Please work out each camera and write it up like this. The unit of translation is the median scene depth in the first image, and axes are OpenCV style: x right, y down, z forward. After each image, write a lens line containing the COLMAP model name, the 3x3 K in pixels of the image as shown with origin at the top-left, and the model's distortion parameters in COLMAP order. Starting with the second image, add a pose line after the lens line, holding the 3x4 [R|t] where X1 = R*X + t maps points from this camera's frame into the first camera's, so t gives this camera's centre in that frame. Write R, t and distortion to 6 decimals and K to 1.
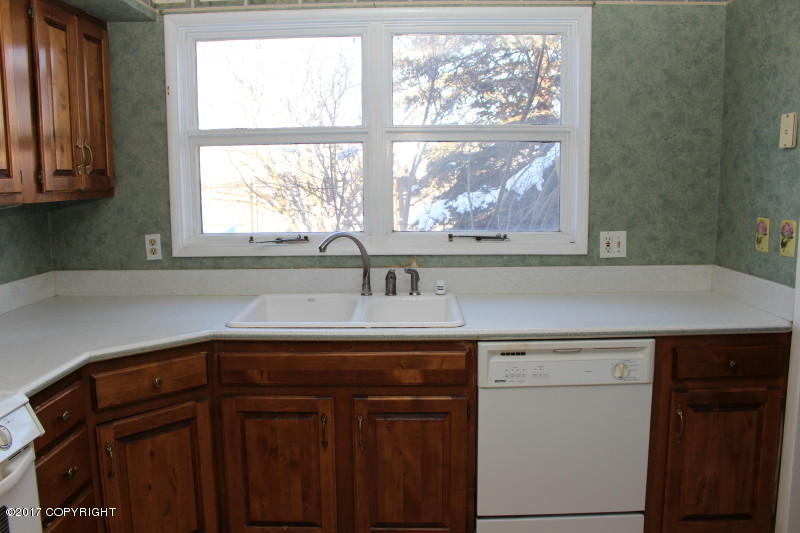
lens RADIAL K [[677.1, 0, 397.8], [0, 677.1, 270.0], [0, 0, 1]] dist [-0.156554, 0.140497]
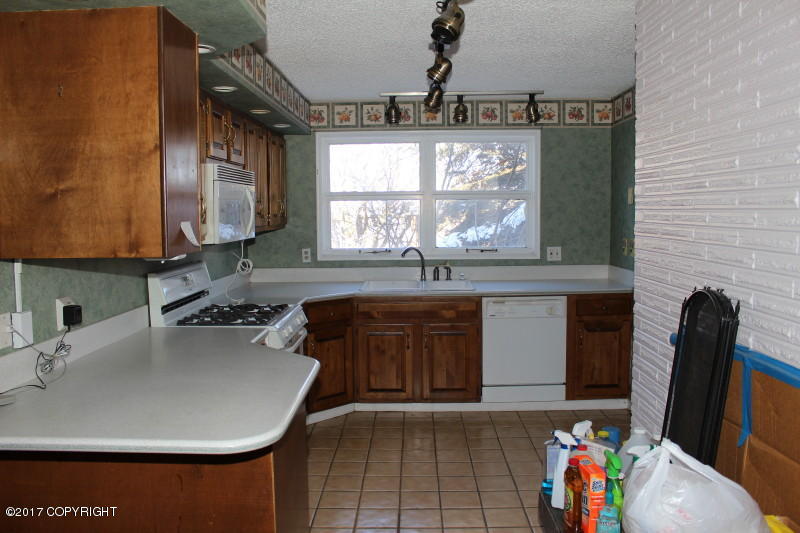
lens RADIAL K [[677.1, 0, 397.8], [0, 677.1, 270.0], [0, 0, 1]] dist [-0.156554, 0.140497]
pose [[0.999964, -0.000341, -0.008511, -0.101479], [-0.000096, 0.998684, -0.051278, 0.104649], [0.008518, 0.051277, 0.998648, -0.891717]]
